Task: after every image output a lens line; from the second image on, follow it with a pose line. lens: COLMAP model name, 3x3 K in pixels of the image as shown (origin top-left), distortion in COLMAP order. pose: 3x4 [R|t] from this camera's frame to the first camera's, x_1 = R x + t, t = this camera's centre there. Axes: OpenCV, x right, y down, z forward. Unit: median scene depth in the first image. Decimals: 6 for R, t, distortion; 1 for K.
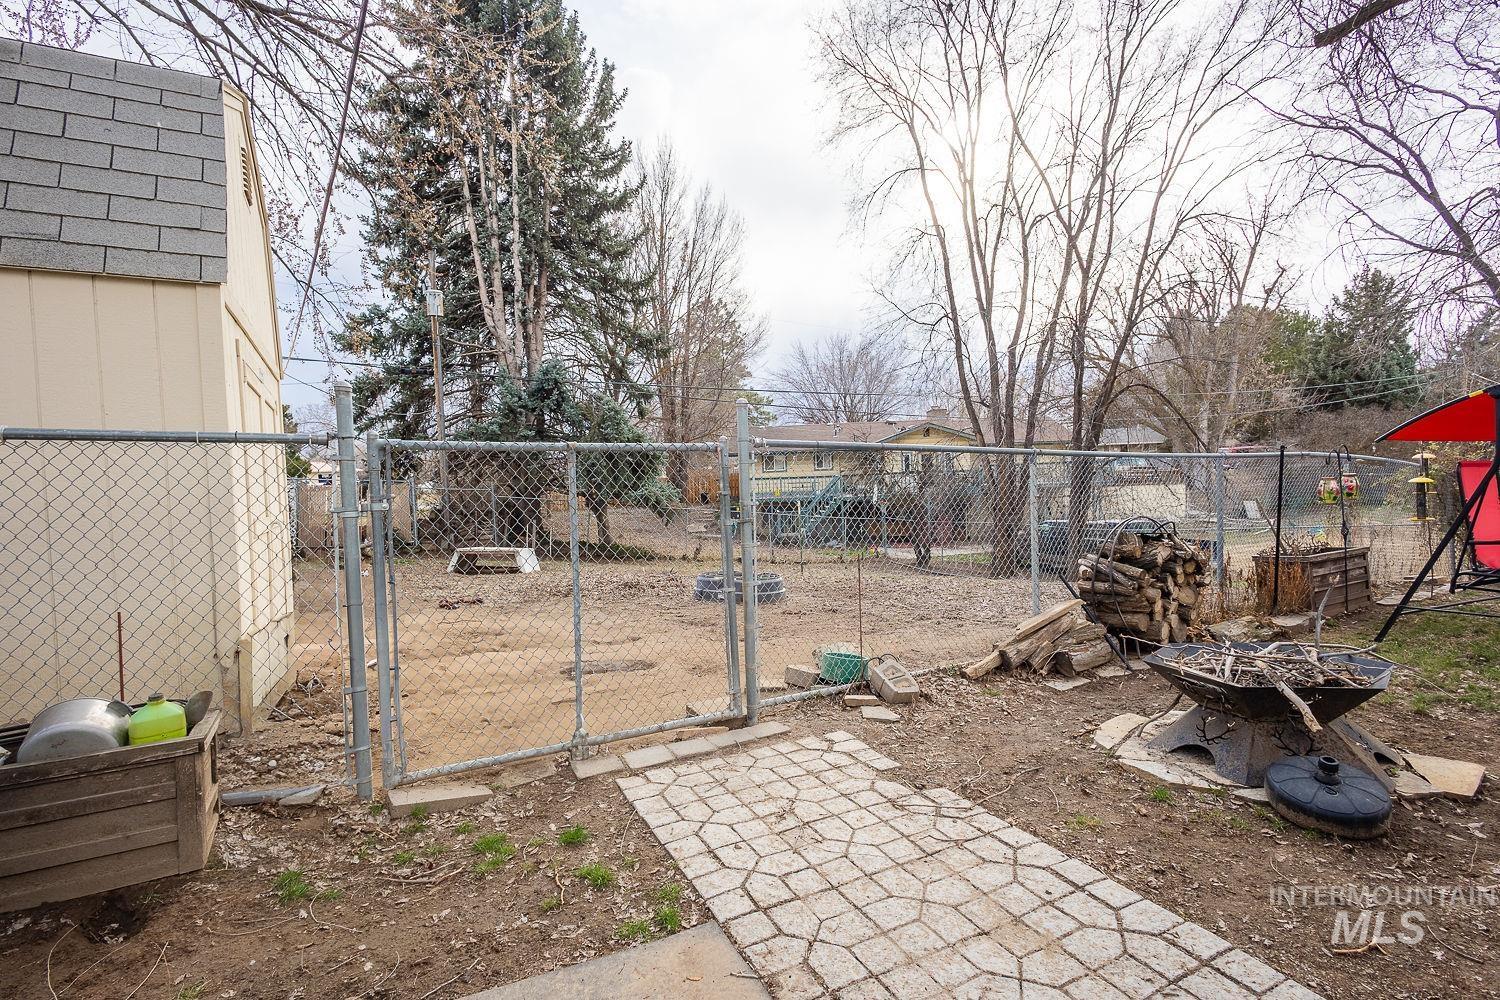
lens RADIAL K [[708.3, 0, 745.4], [0, 708.3, 497.7], [0, 0, 1]] dist [0.007307, -0.001296]
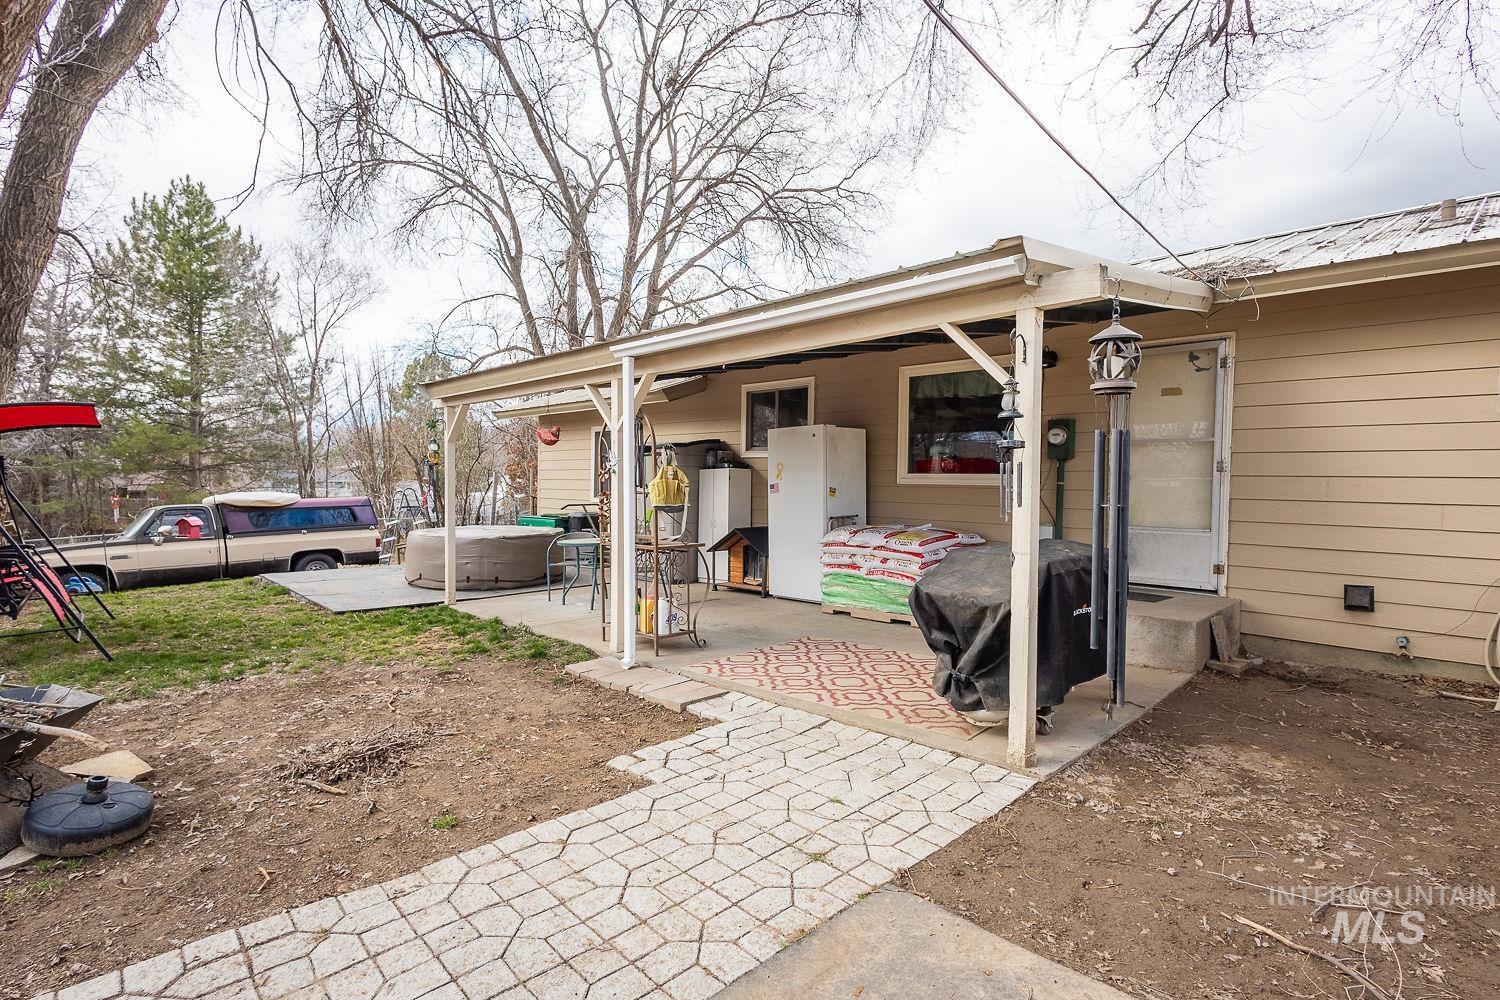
lens RADIAL K [[732.9, 0, 759.0], [0, 732.9, 502.9], [0, 0, 1]] dist [0.006939, -0.000317]
pose [[-0.297328, 0.002276, 0.954773, -0.241458], [0.032979, 0.999425, 0.007888, 0.000967], [-0.954206, 0.033832, -0.297233, 0.216542]]
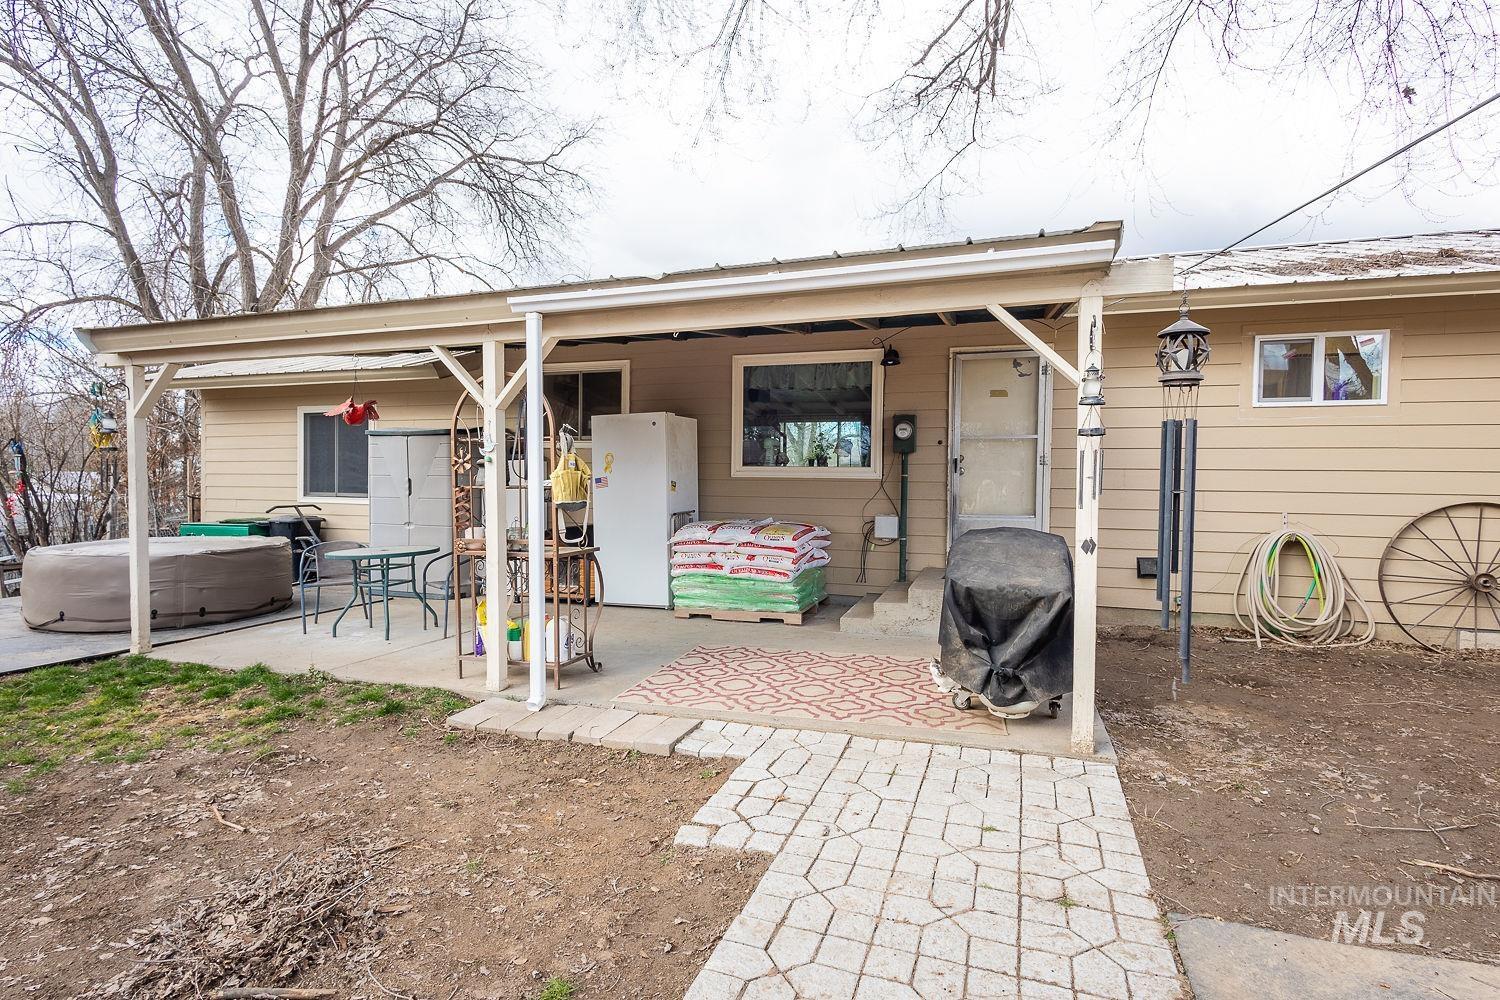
lens RADIAL K [[728.3, 0, 760.3], [0, 728.3, 502.6], [0, 0, 1]] dist [0.011959, -0.004795]
pose [[-0.687196, 0.007452, 0.726433, 0.044934], [0.041404, 0.998724, 0.028922, -0.006474], [-0.725291, 0.049952, -0.686628, 0.460051]]
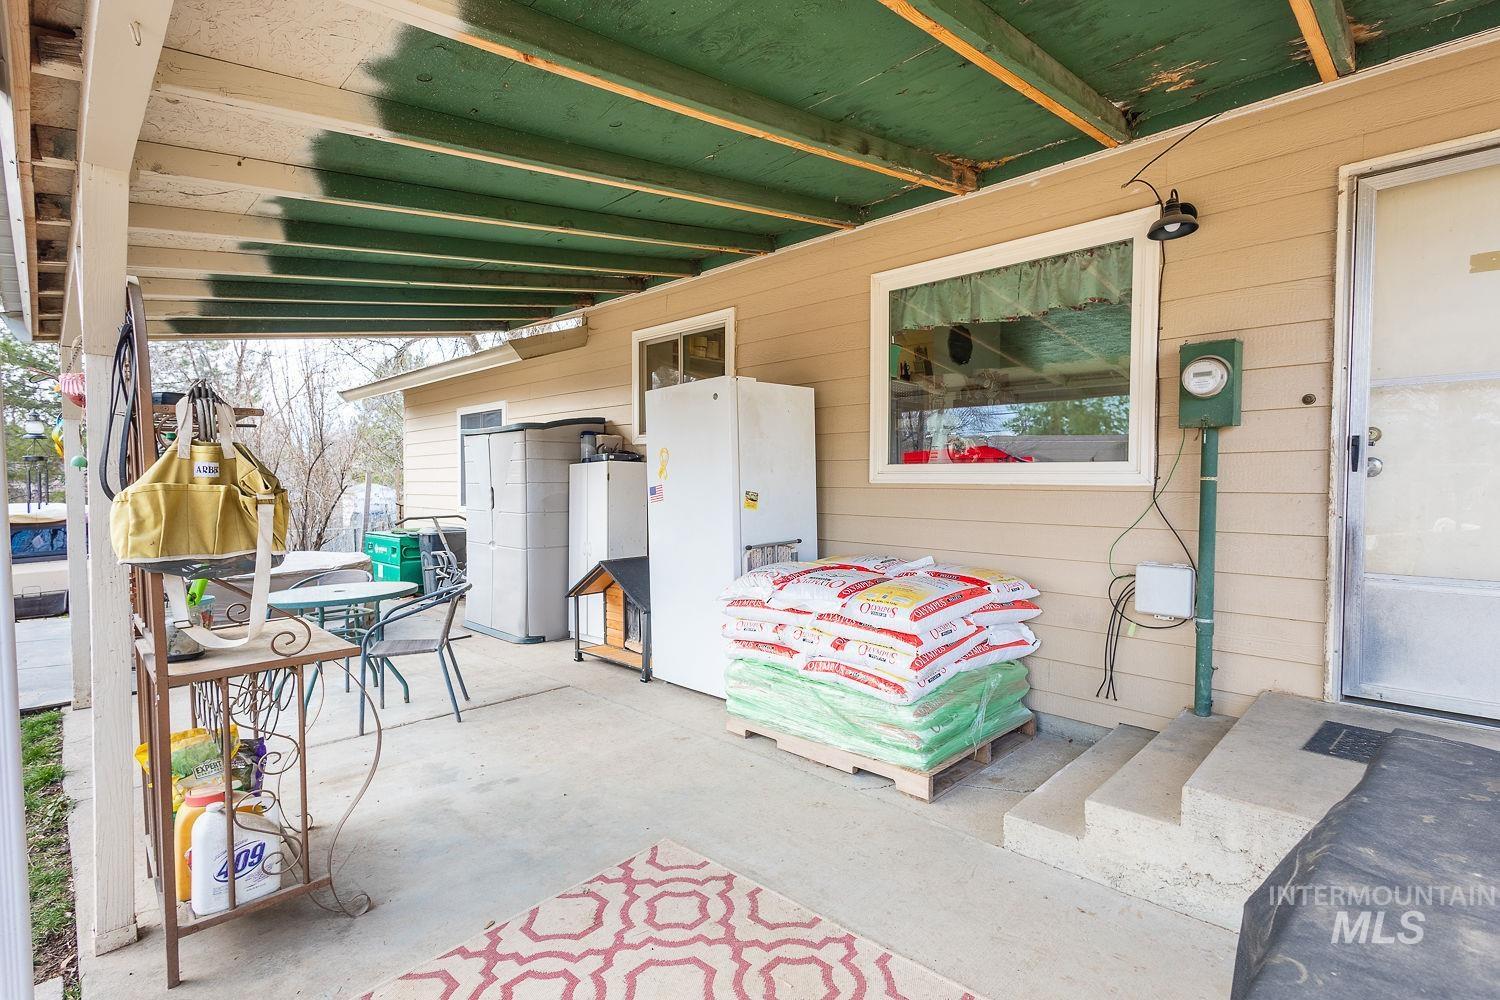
lens RADIAL K [[708.2, 0, 753.2], [0, 708.2, 502.8], [0, 0, 1]] dist [0.005587, -0.000998]
pose [[-0.295710, 0.002345, 0.955275, 0.405964], [0.045980, 0.998873, 0.011781, -0.010787], [-0.954170, 0.047407, -0.295485, -0.151925]]
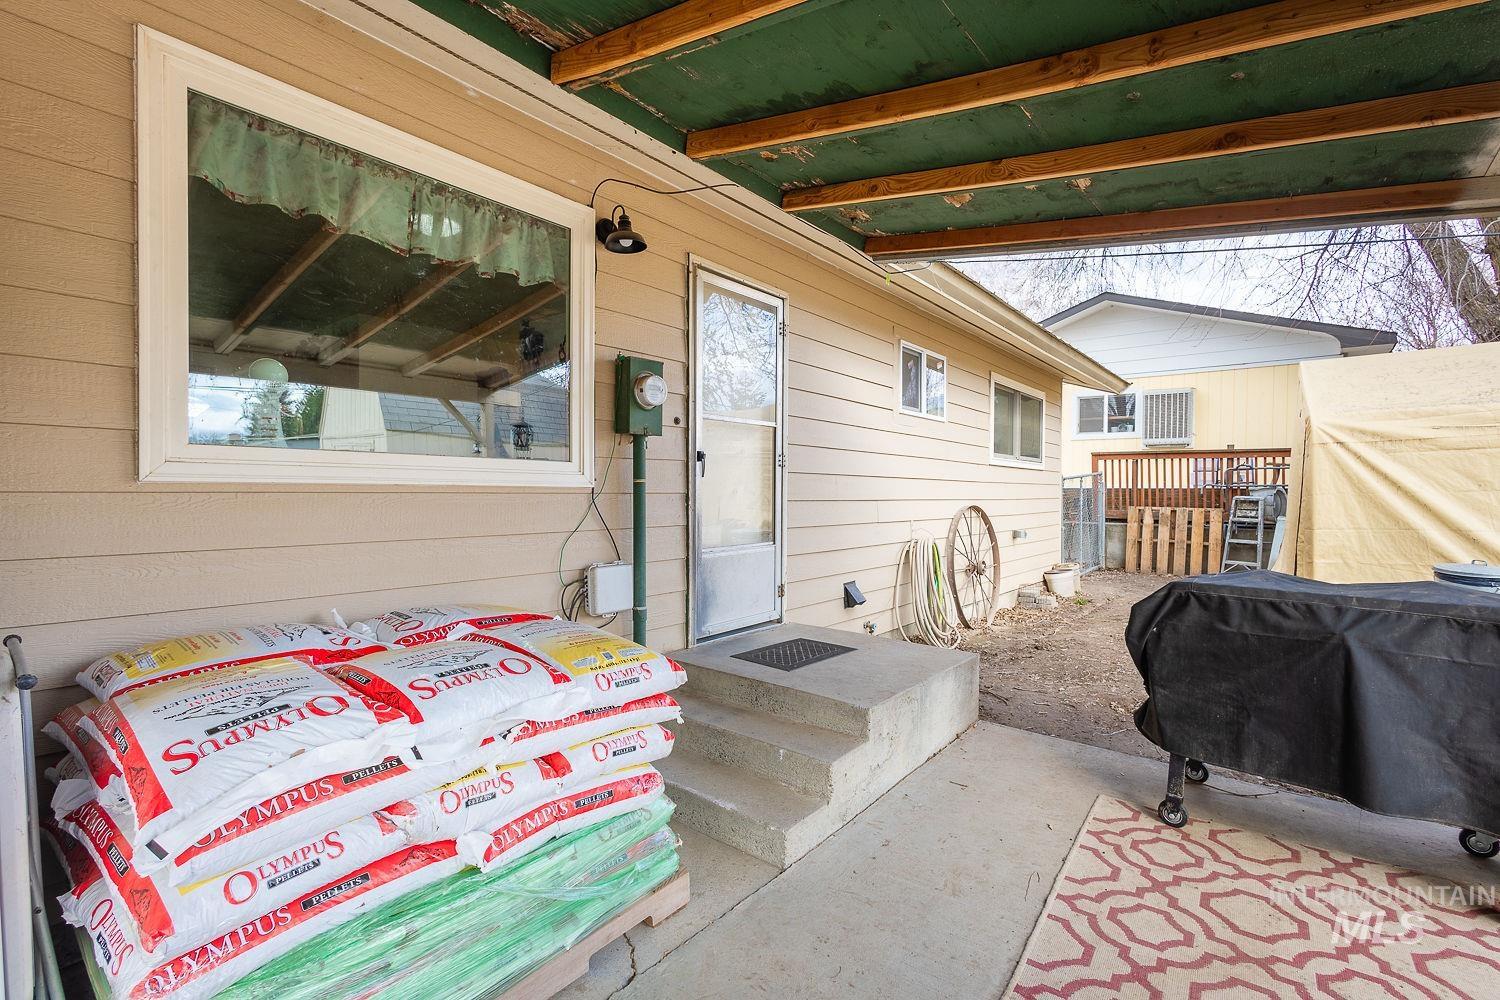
lens RADIAL K [[688.1, 0, 754.0], [0, 688.1, 502.8], [0, 0, 1]] dist [0.001001, 0.000218]
pose [[-0.916487, 0.037425, -0.398311, 1.036577], [0.012363, 0.997789, 0.065306, -0.027317], [0.399874, 0.054928, -0.914923, -0.056332]]
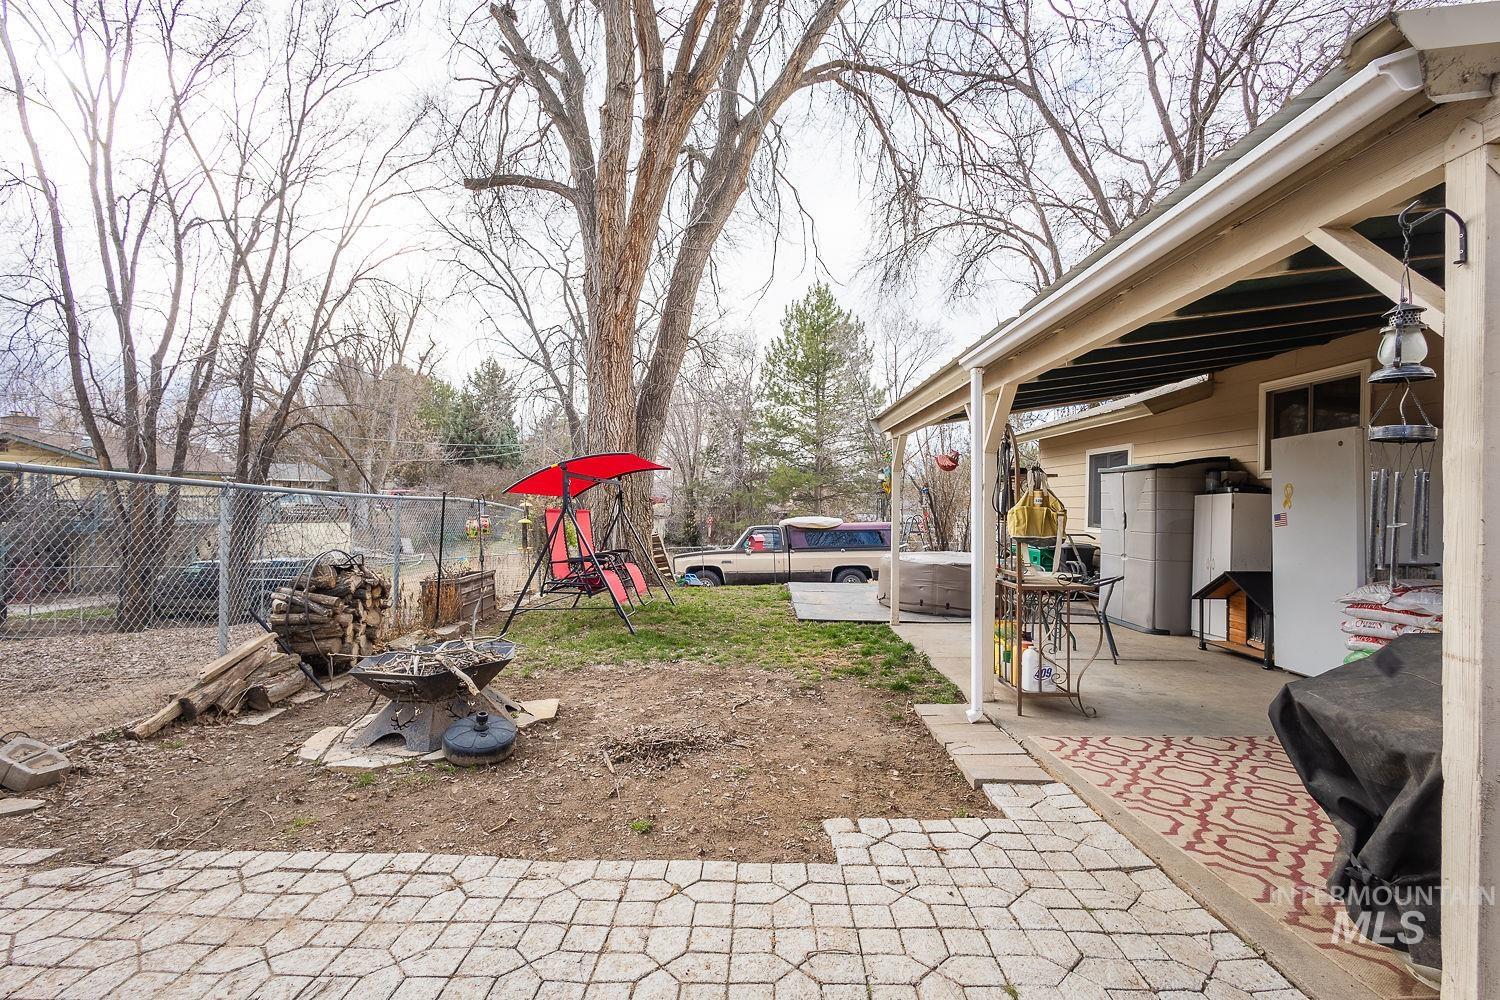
lens RADIAL K [[695.7, 0, 748.7], [0, 695.7, 502.4], [0, 0, 1]] dist [0.004472, -0.004717]
pose [[0.473322, 0.040208, 0.879971, -0.093829], [0.002243, 0.998899, -0.046849, 0.005318], [-0.880887, 0.024149, 0.472711, -0.076559]]
